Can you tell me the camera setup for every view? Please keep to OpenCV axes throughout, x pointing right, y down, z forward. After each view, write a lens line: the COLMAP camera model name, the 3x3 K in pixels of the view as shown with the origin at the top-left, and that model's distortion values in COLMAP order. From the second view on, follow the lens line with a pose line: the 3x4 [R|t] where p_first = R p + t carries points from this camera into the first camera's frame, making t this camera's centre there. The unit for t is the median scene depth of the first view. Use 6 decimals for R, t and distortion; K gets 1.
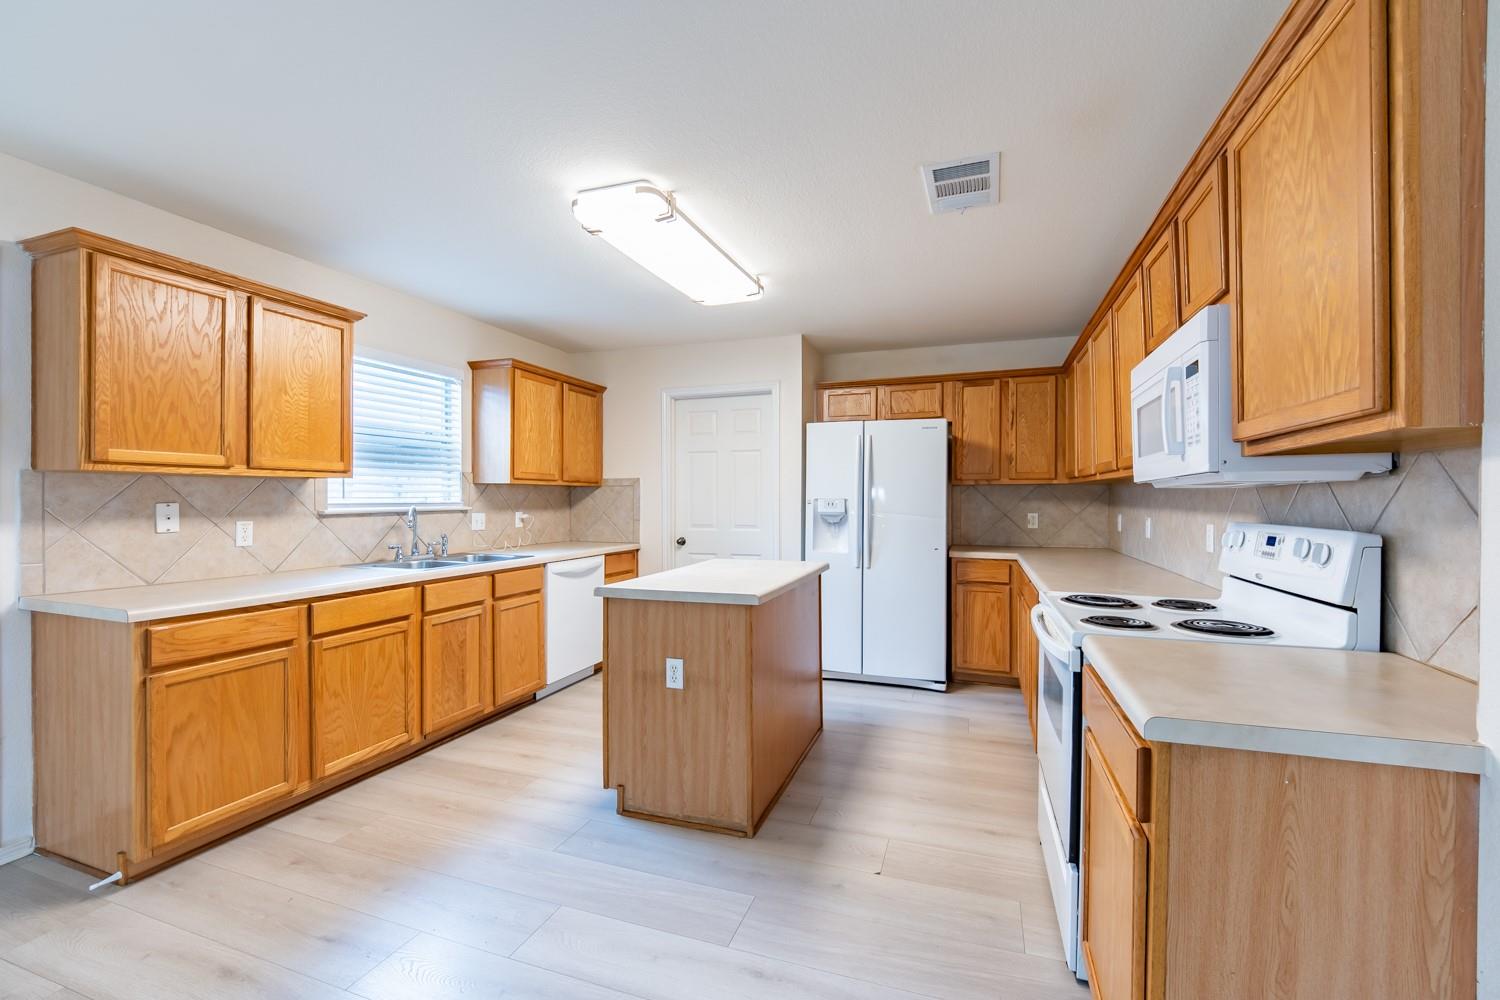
lens RADIAL K [[622.3, 0, 754.5], [0, 622.3, 497.6], [0, 0, 1]] dist [-0.013607, -0.002175]
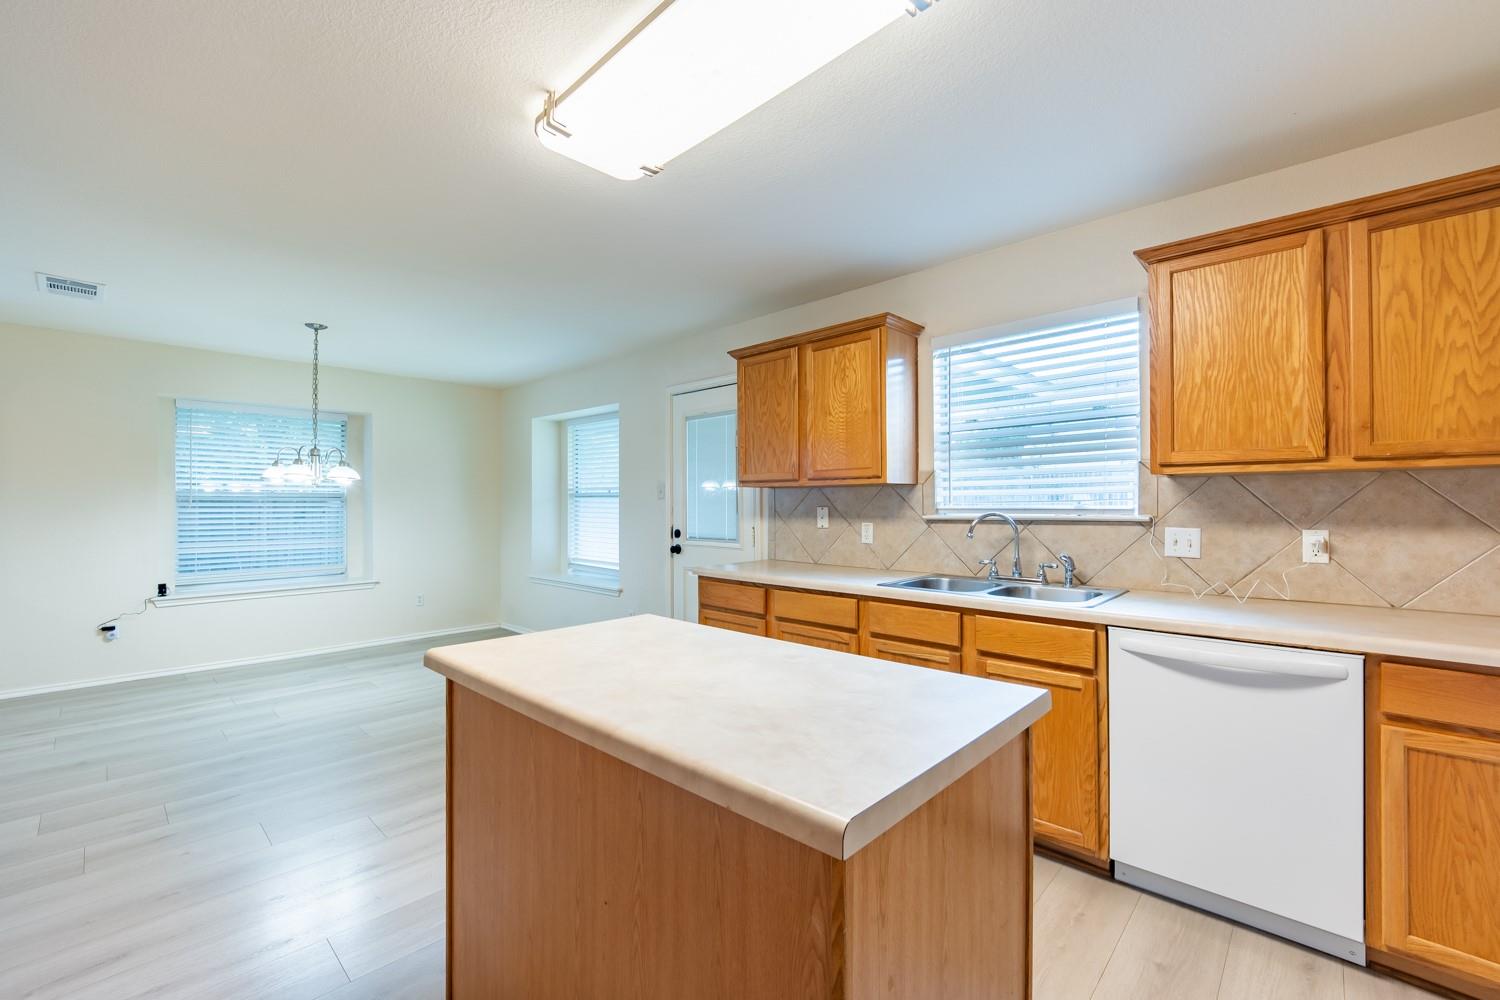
lens RADIAL K [[622.3, 0, 760.3], [0, 622.3, 503.4], [0, 0, 1]] dist [-0.013607, -0.002175]
pose [[-0.410383, -0.001574, -0.911912, 0.407255], [0.003111, 0.999990, -0.003126, 0.004650], [0.911908, -0.004119, -0.410374, 1.472215]]
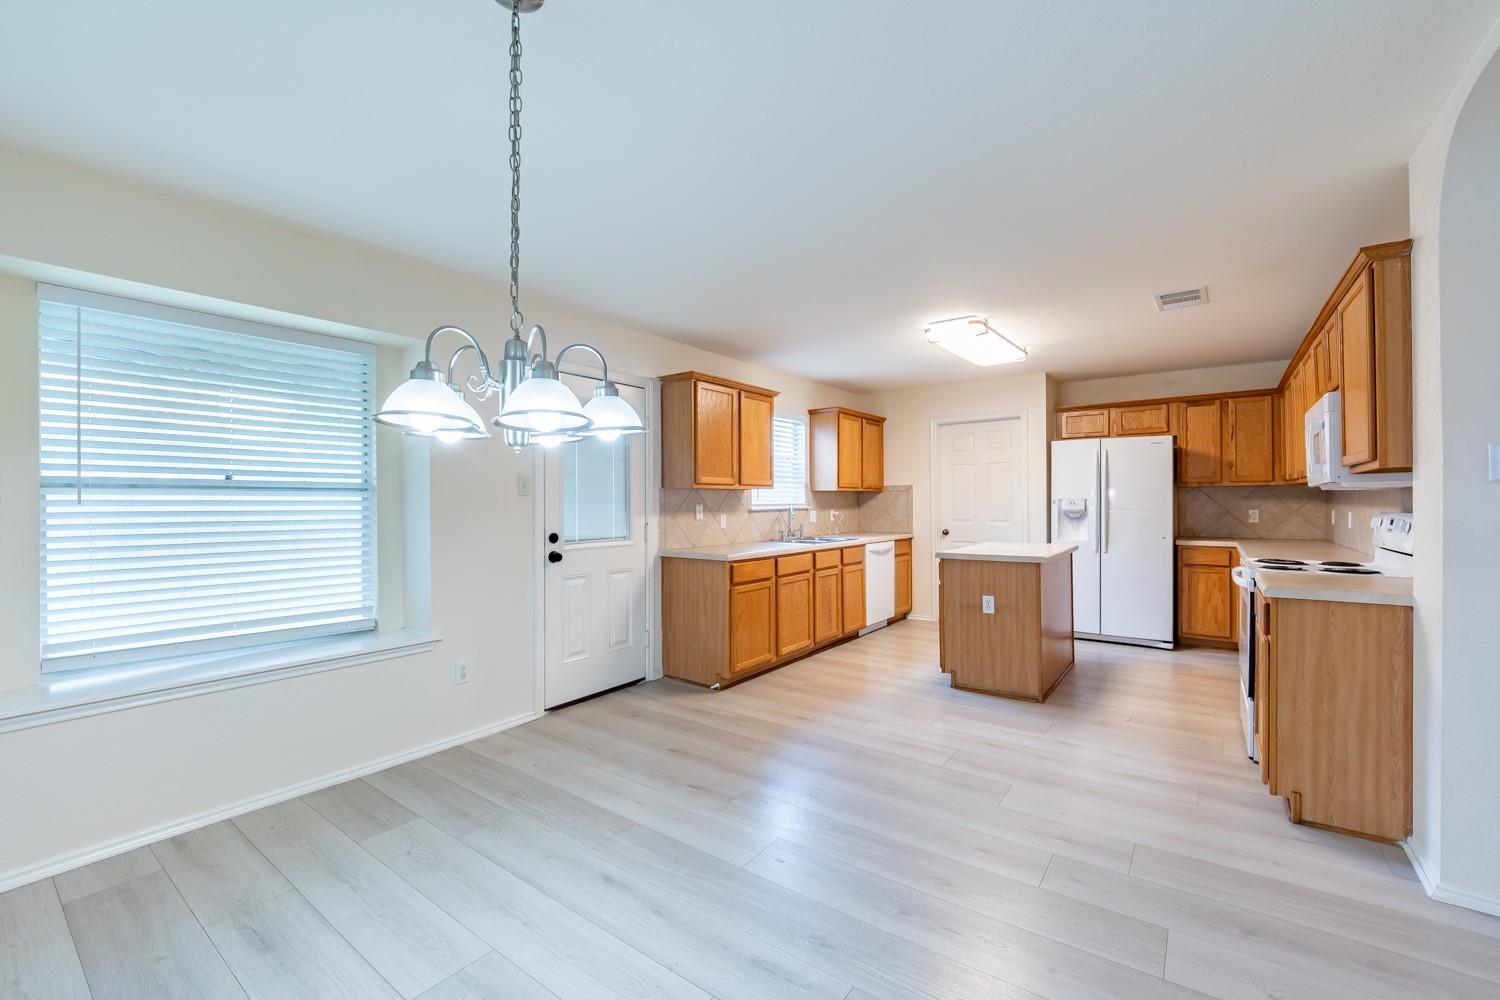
lens RADIAL K [[622.3, 0, 763.8], [0, 622.3, 497.1], [0, 0, 1]] dist [-0.013607, -0.002175]
pose [[0.959169, -0.008806, -0.282698, -0.233813], [0.007654, 0.999957, -0.005181, -0.000968], [0.282731, 0.002805, 0.959195, -0.776386]]
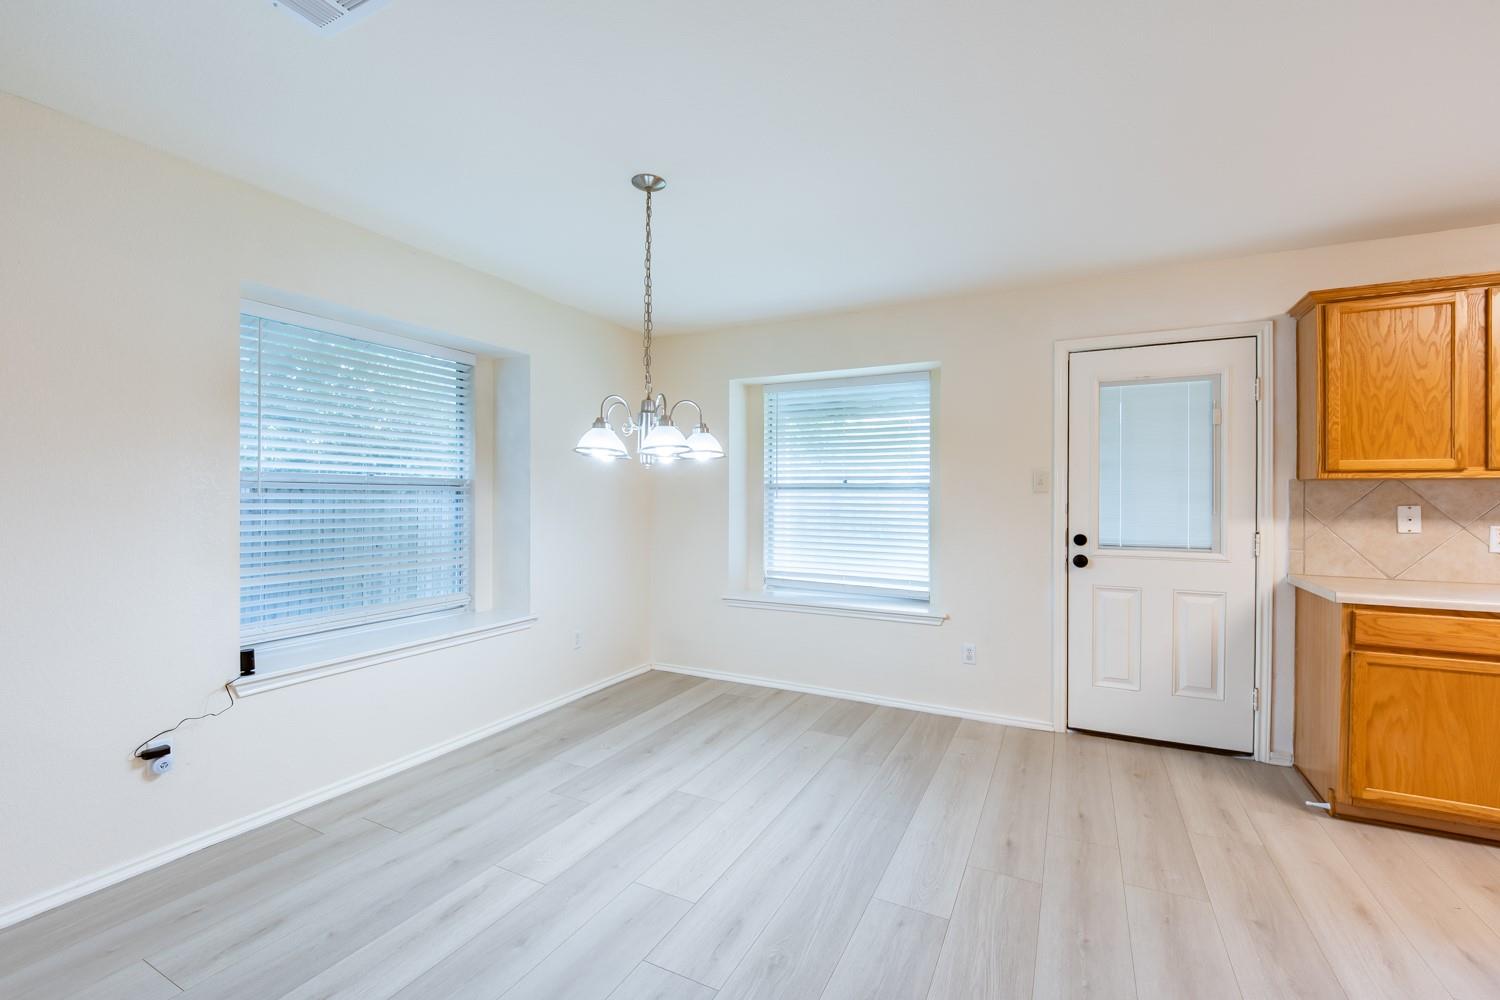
lens RADIAL K [[622.3, 0, 737.1], [0, 622.3, 499.6], [0, 0, 1]] dist [-0.013607, -0.002175]
pose [[-0.157648, 0.001471, -0.987494, 0.291549], [-0.001211, 0.999998, 0.001683, -0.002017], [0.987495, 0.001461, -0.157646, 0.002541]]
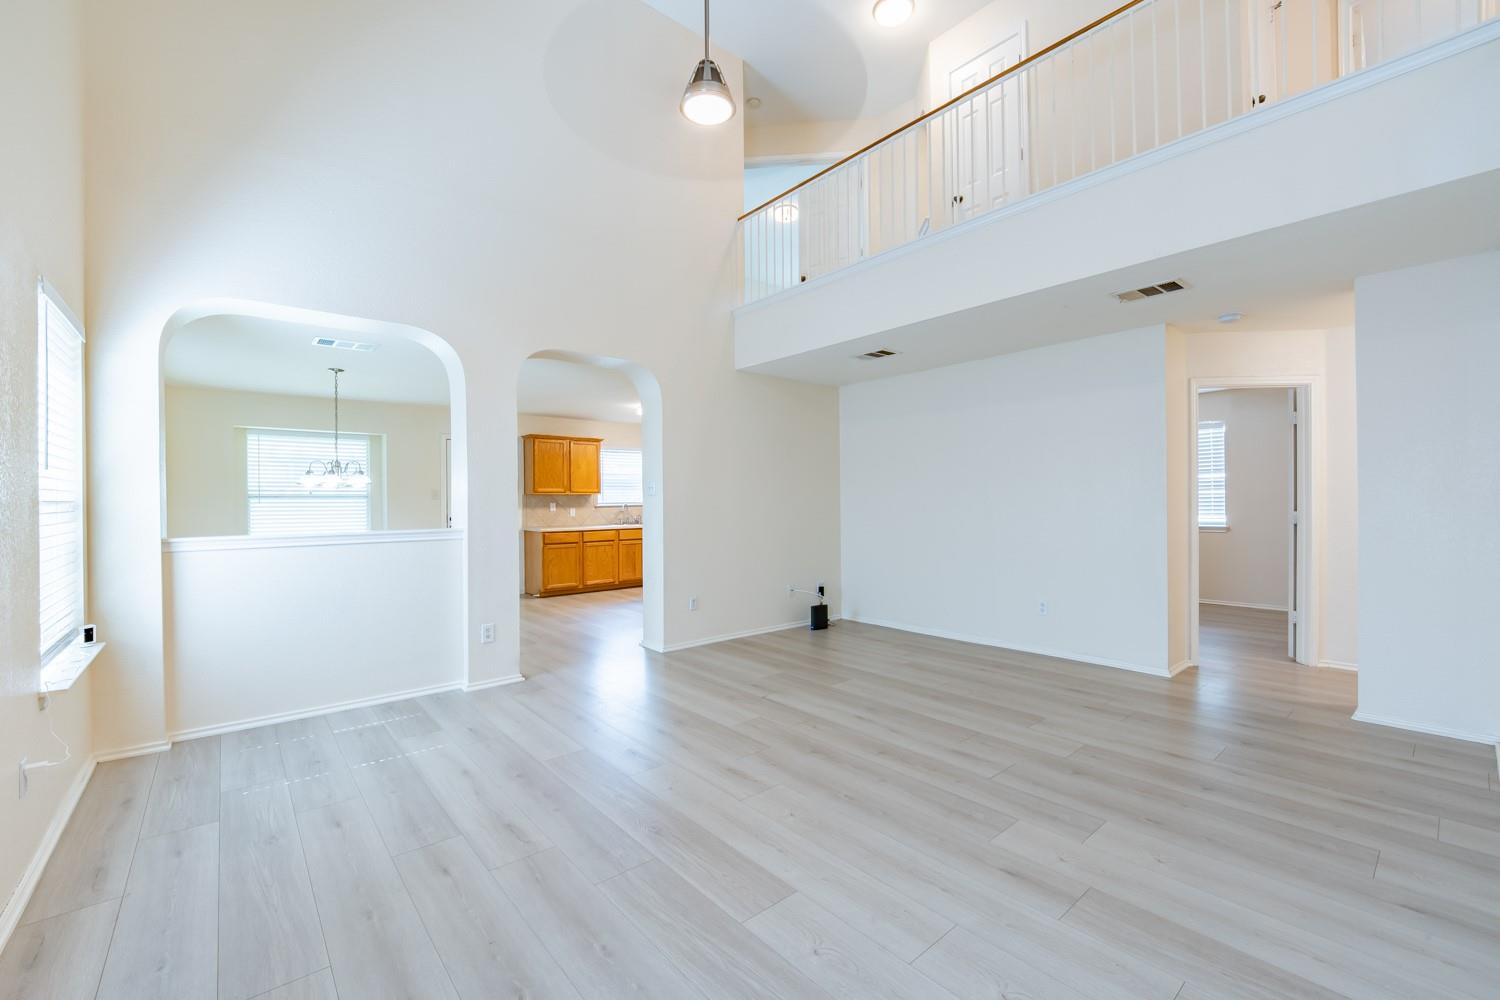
lens RADIAL K [[622.3, 0, 763.2], [0, 622.3, 498.3], [0, 0, 1]] dist [-0.013607, -0.002175]
pose [[0.871160, -0.007312, -0.490945, 1.793747], [0.008729, 0.999962, 0.000596, -0.007441], [0.490922, -0.004805, 0.871190, -1.464793]]
